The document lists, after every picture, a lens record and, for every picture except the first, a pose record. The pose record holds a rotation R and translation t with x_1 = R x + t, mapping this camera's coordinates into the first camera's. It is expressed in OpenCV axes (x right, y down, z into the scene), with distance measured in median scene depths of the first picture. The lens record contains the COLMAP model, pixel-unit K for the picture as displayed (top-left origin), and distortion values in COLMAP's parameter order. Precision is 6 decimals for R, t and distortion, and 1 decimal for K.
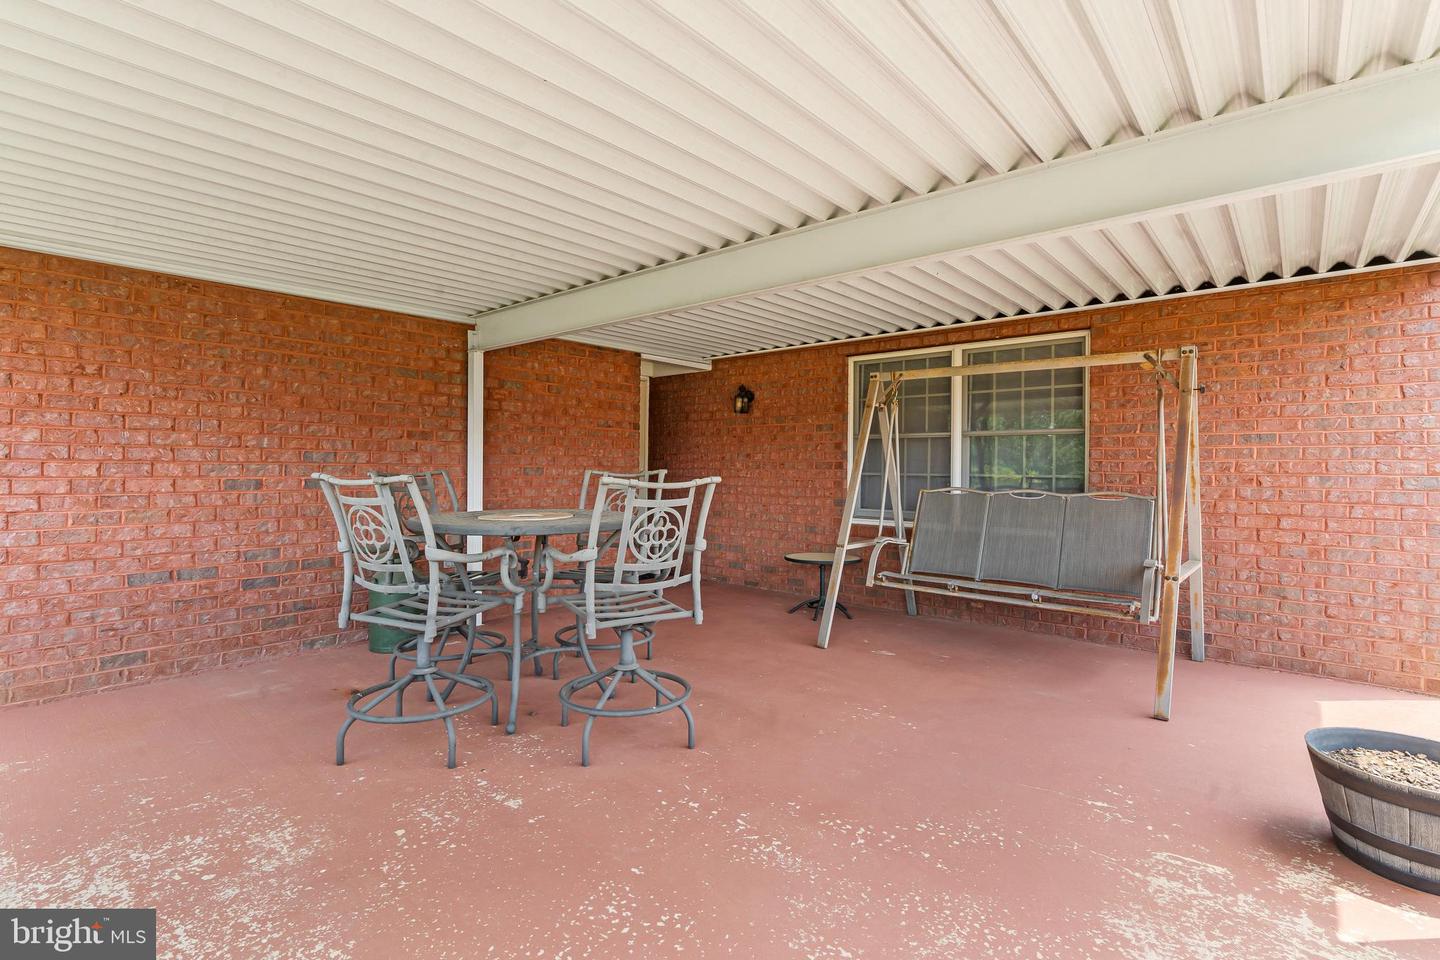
lens RADIAL K [[661.4, 0, 729.2], [0, 661.4, 469.4], [0, 0, 1]] dist [-0.005902, -0.000022]
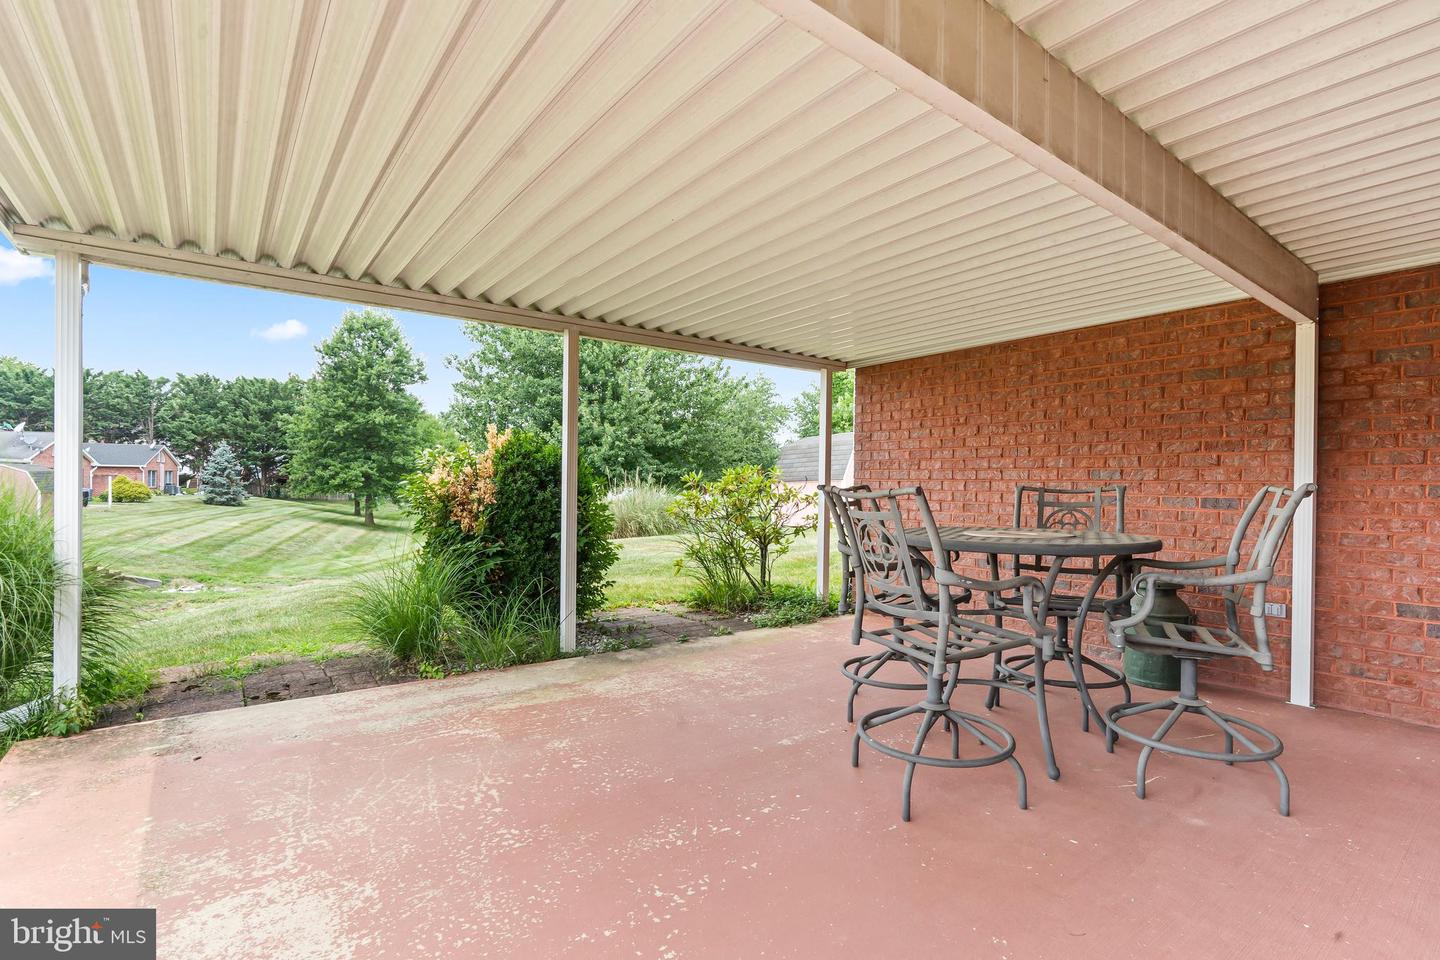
lens RADIAL K [[661.4, 0, 727.9], [0, 661.4, 486.7], [0, 0, 1]] dist [-0.005902, -0.000022]
pose [[-0.185336, -0.006374, -0.982655, 0.534633], [-0.014770, 0.999884, -0.003700, 0.013239], [0.982564, 0.013828, -0.185409, 0.636401]]
